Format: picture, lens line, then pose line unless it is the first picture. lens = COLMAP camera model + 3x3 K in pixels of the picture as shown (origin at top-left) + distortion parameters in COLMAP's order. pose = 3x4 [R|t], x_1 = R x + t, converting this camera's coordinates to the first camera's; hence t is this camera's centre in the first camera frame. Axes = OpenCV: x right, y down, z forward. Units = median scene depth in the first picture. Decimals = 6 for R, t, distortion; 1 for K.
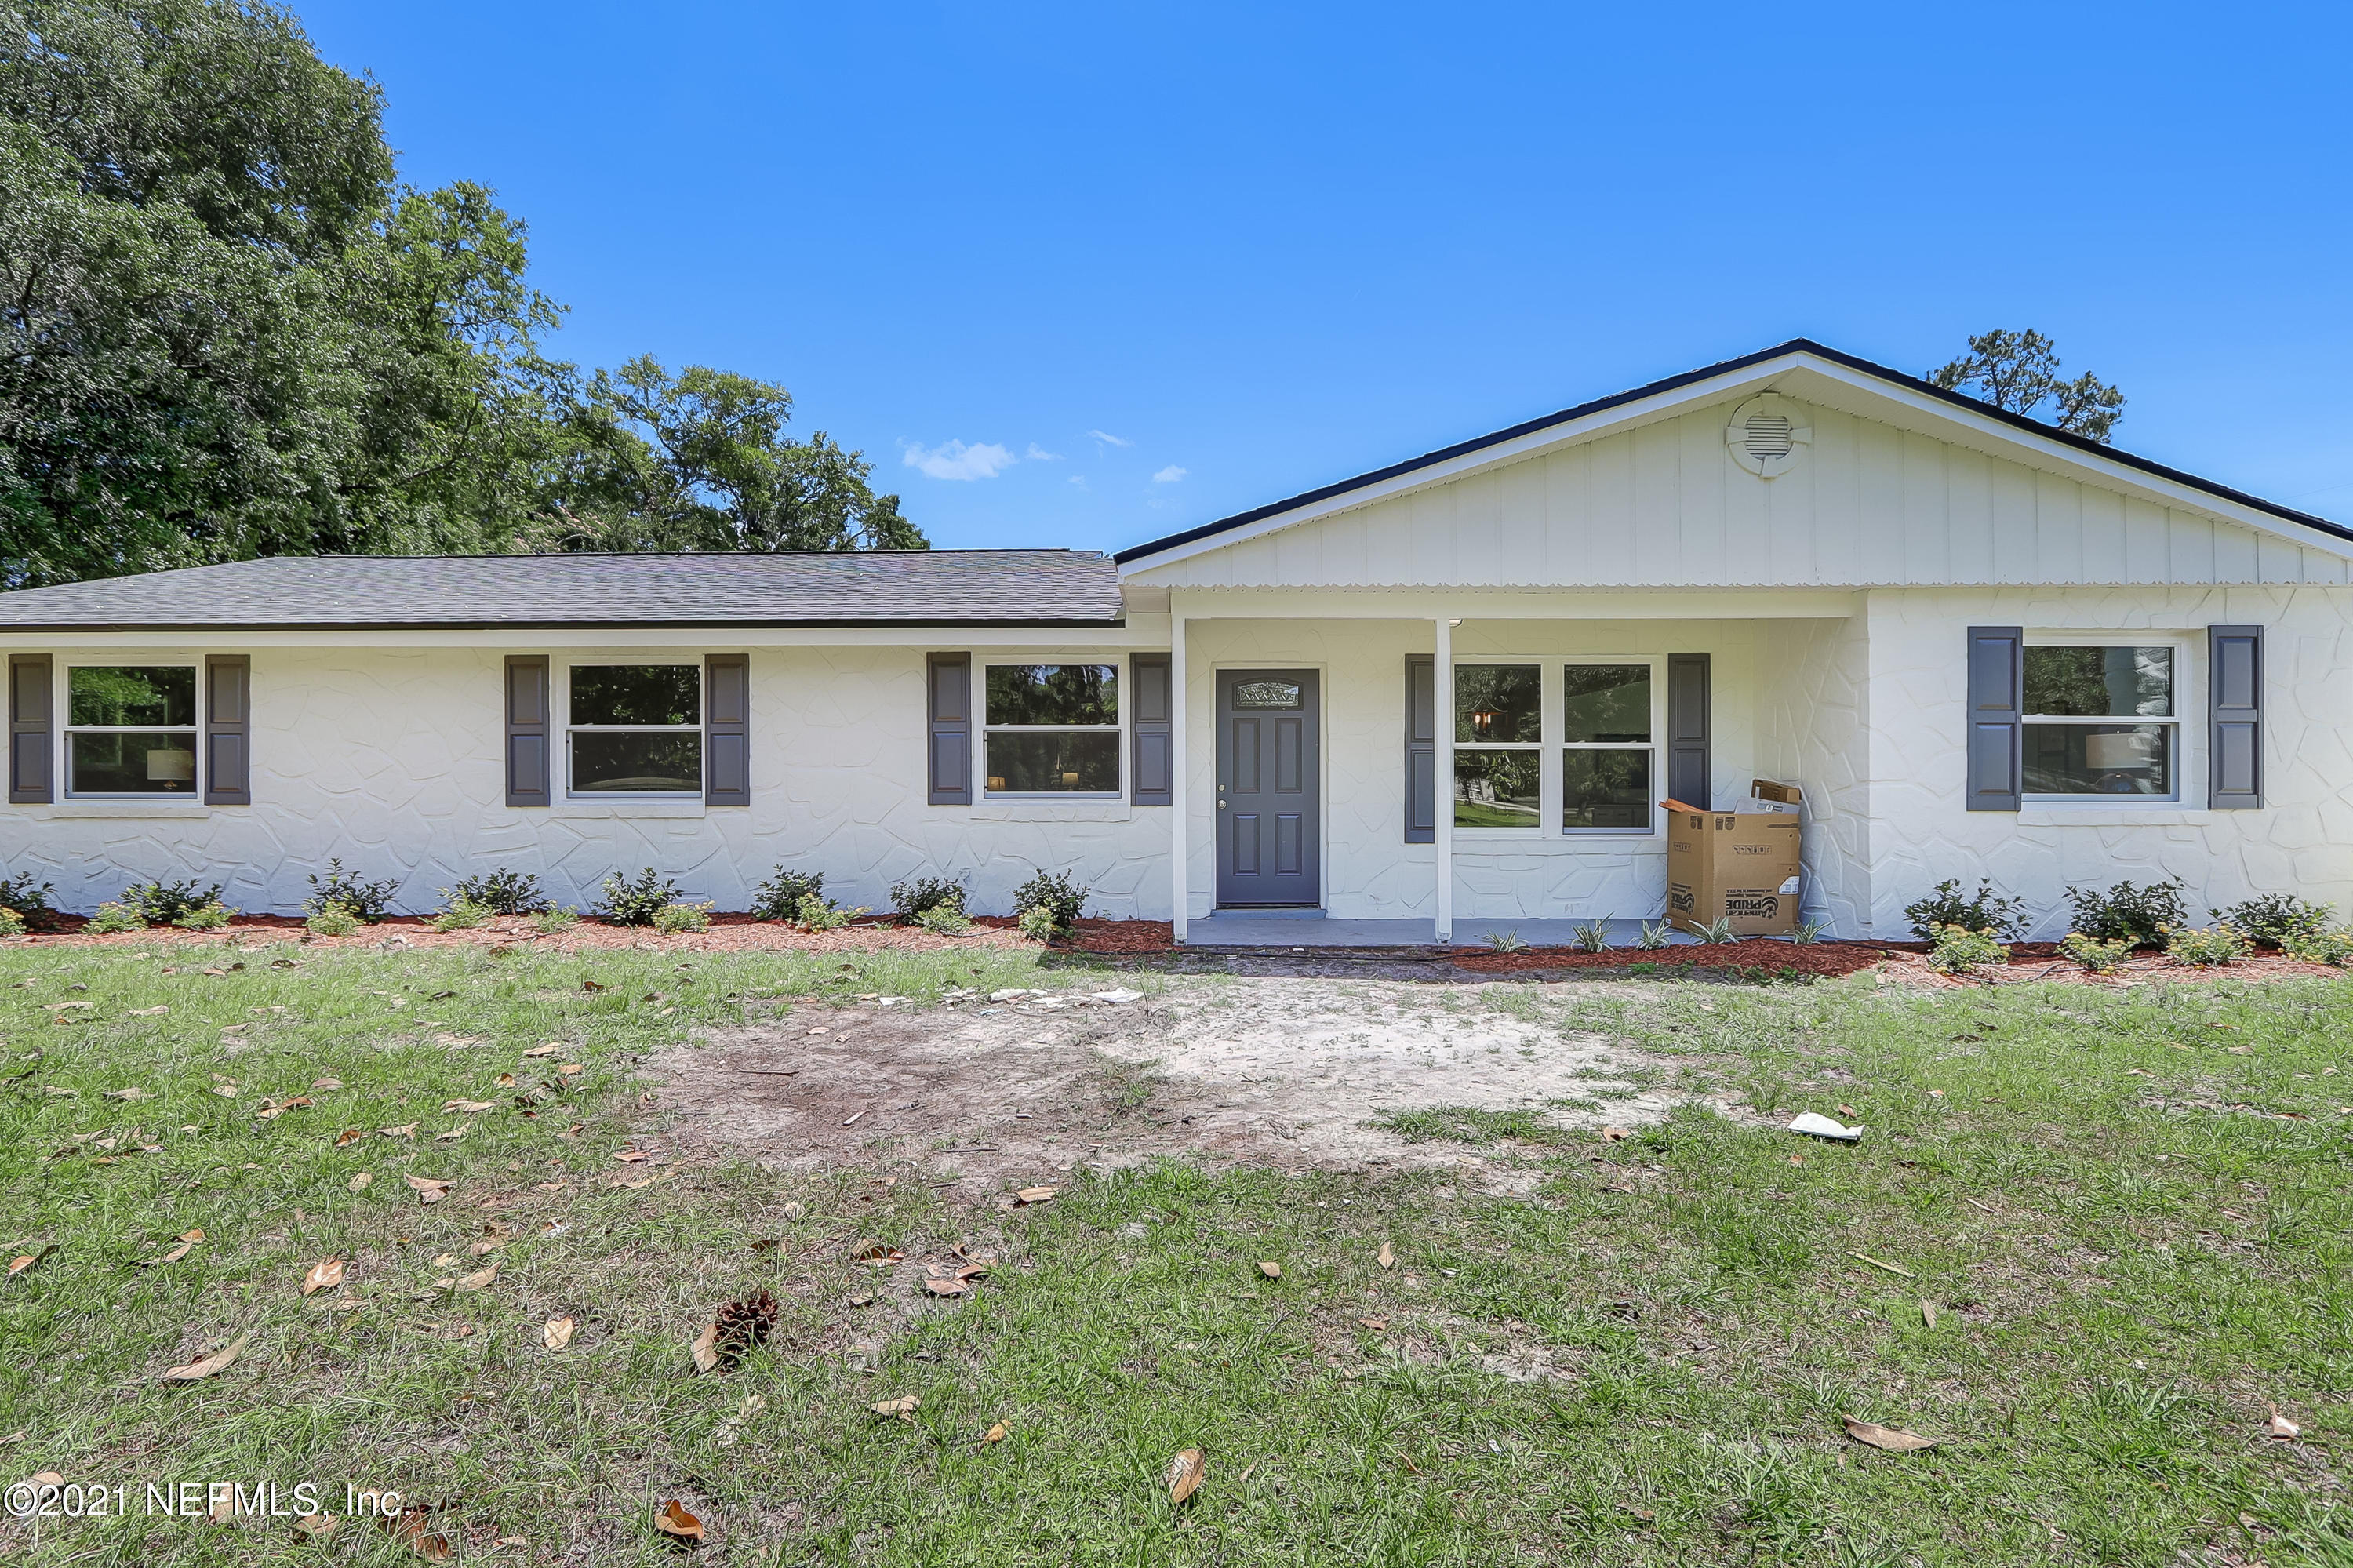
lens RADIAL K [[1106.6, 0, 1164.3], [0, 1106.6, 790.4], [0, 0, 1]] dist [-0.000727, 0.001536]
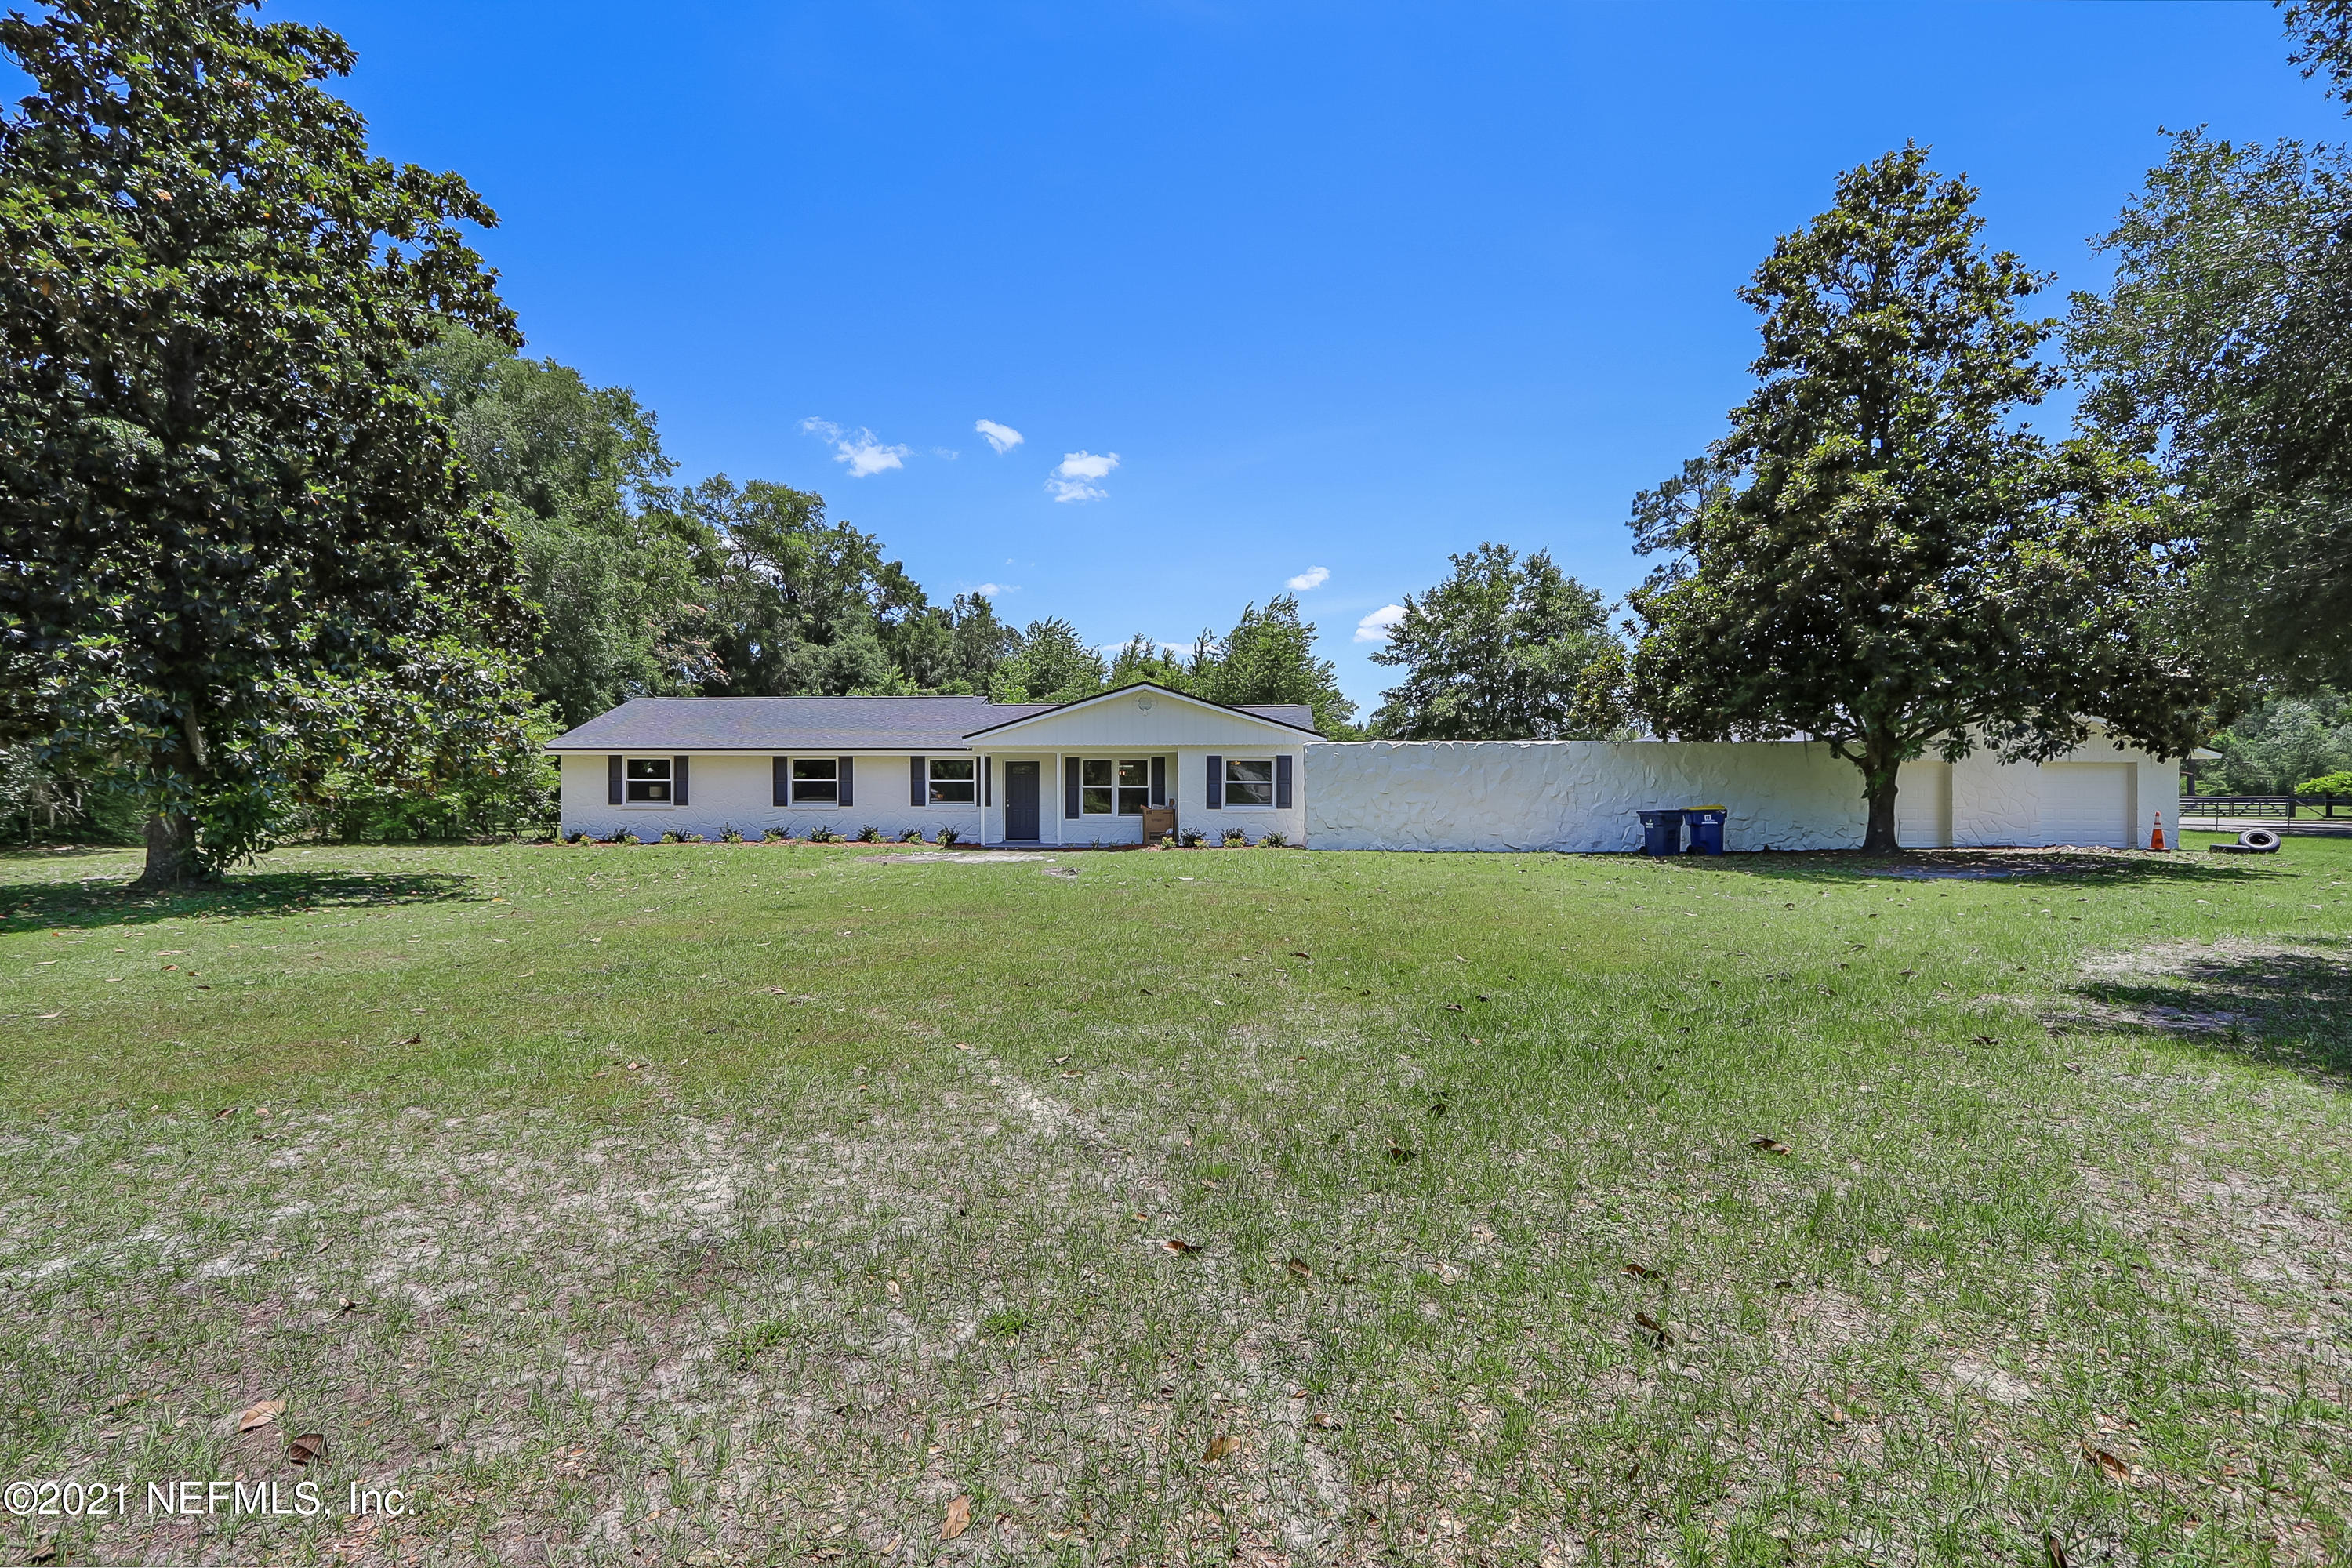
lens RADIAL K [[1106.0, 0, 1163.8], [0, 1106.0, 790.4], [0, 0, 1]] dist [-0.000727, 0.001536]
pose [[0.999992, 0.001098, -0.003766, 0.488463], [-0.001067, 0.999965, 0.008268, -0.054737], [0.003775, -0.008264, 0.999959, -2.025883]]
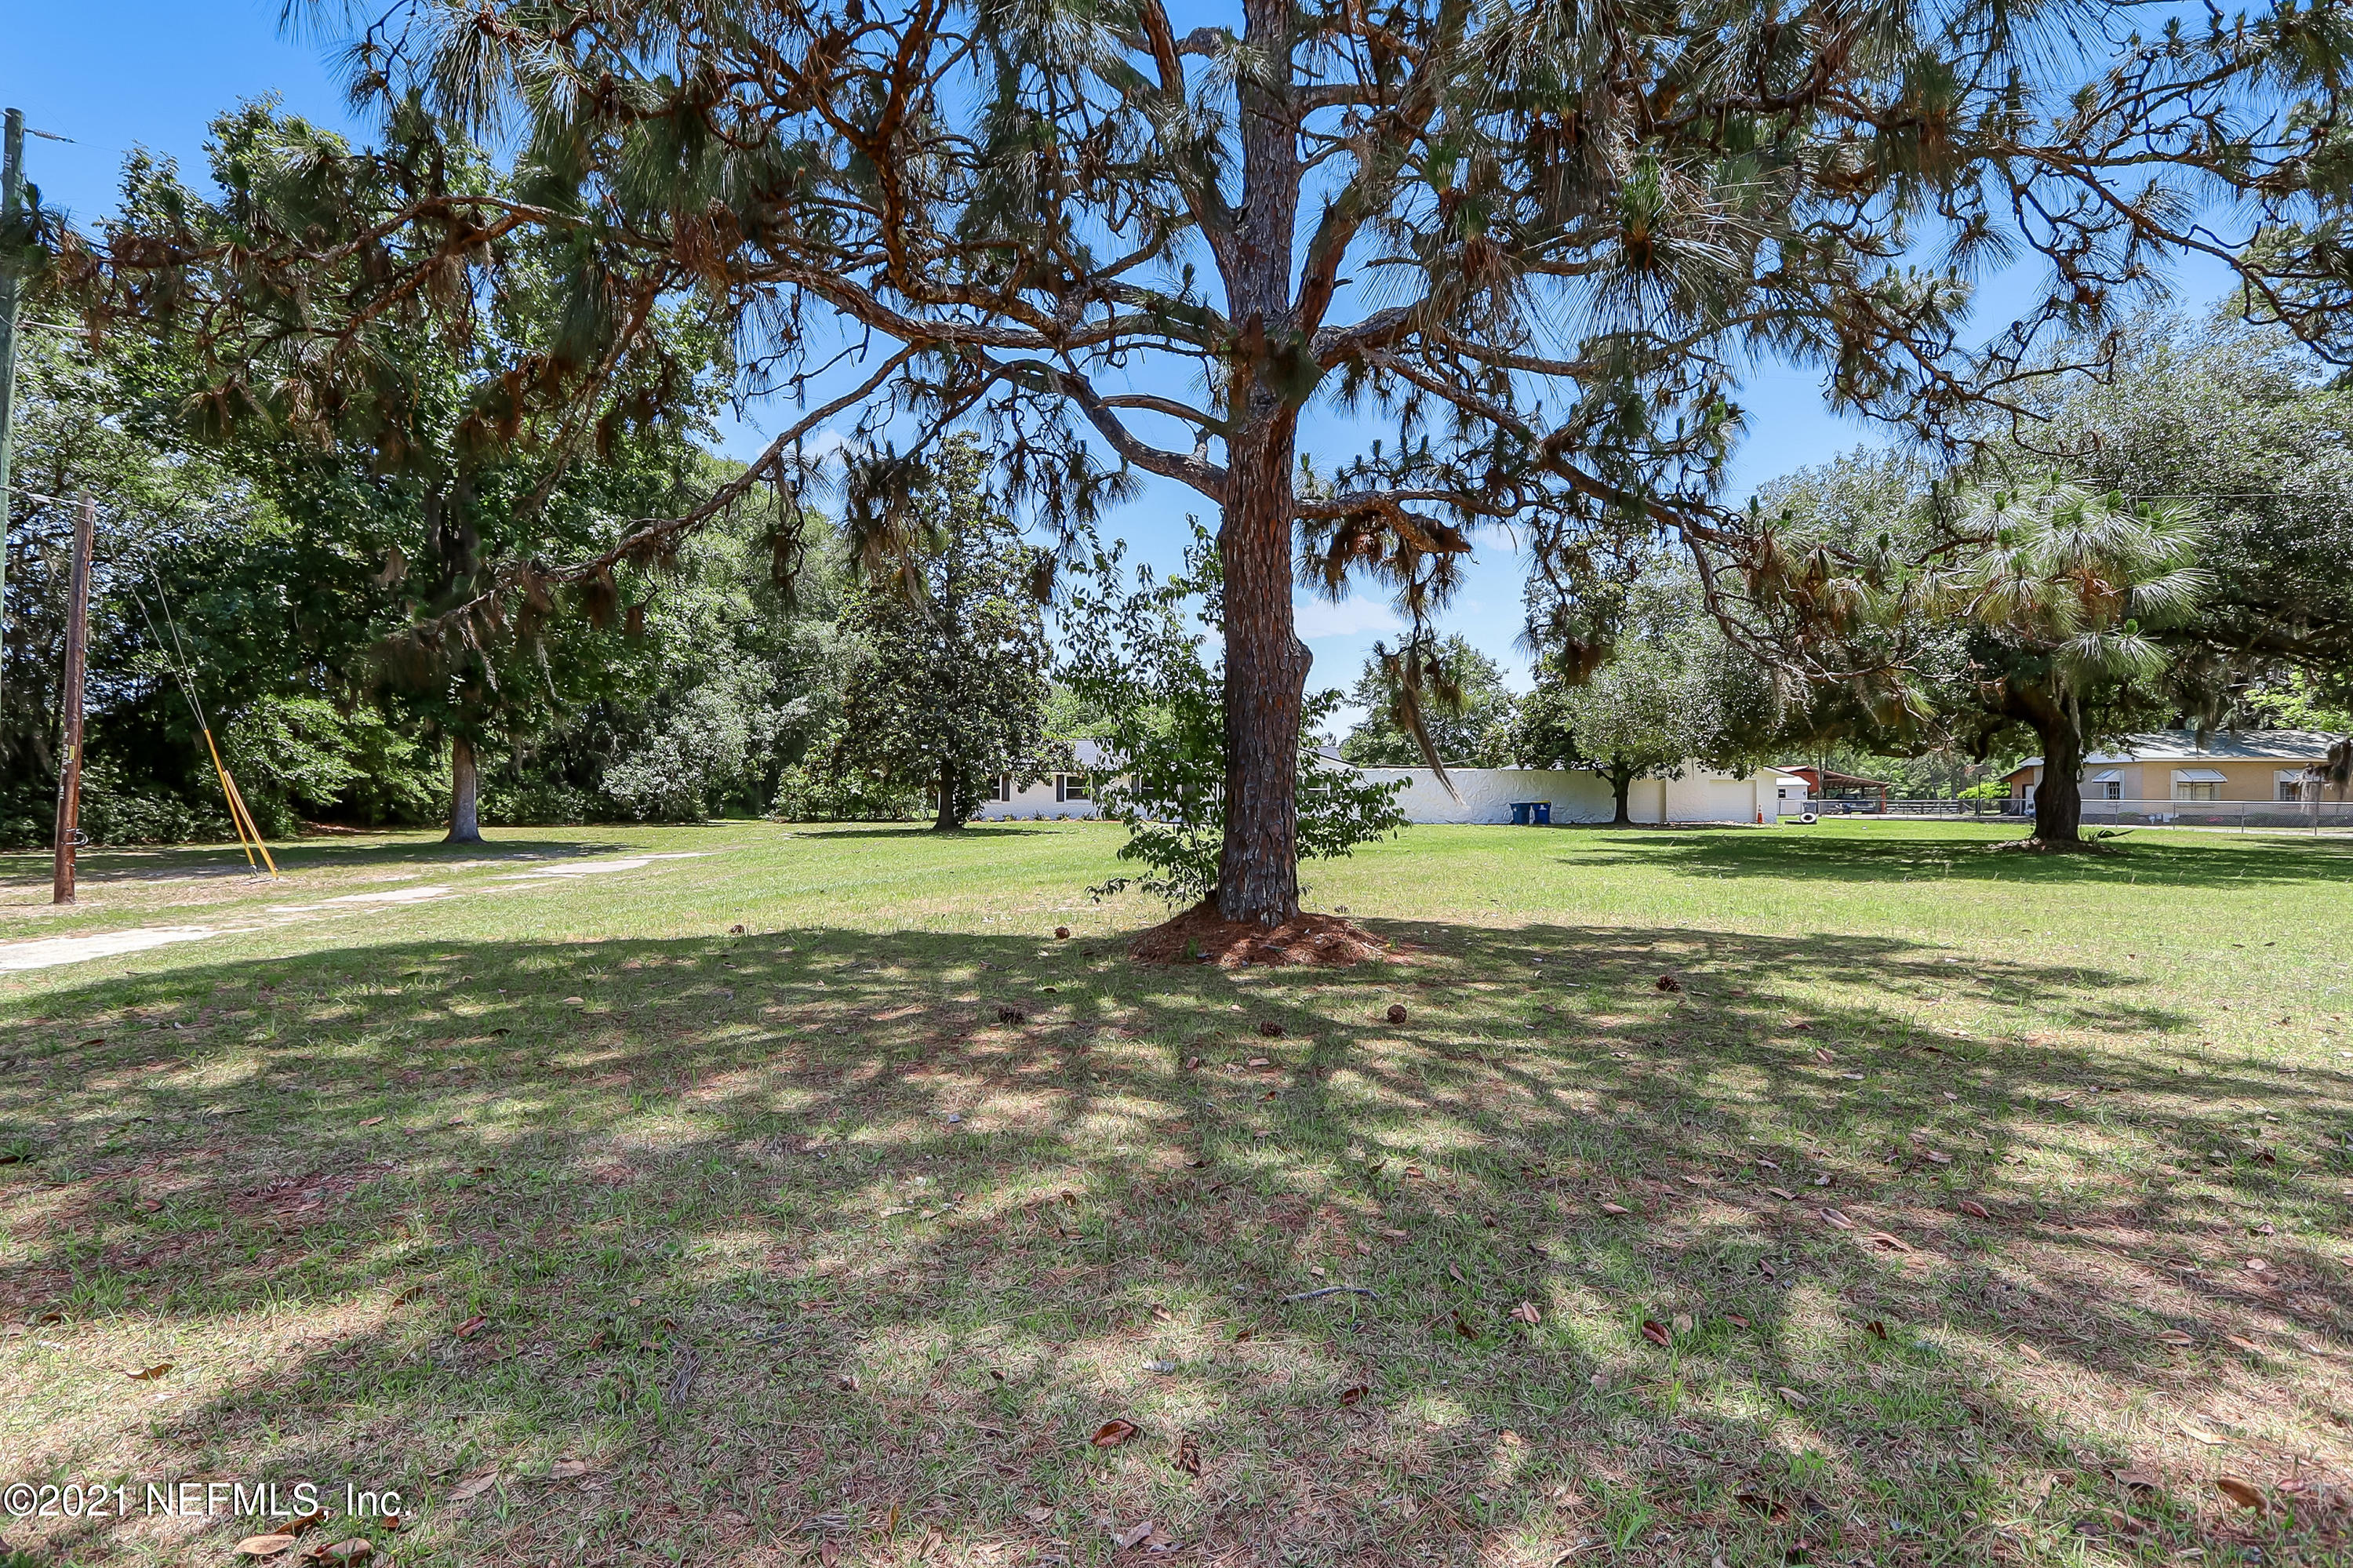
lens RADIAL K [[1106.6, 0, 1164.3], [0, 1106.6, 790.4], [0, 0, 1]] dist [-0.000727, 0.001536]
pose [[0.997123, 0.002138, 0.075770, -0.416370], [-0.002464, 0.999988, 0.004207, -0.065961], [-0.075760, -0.004382, 0.997116, -4.453424]]
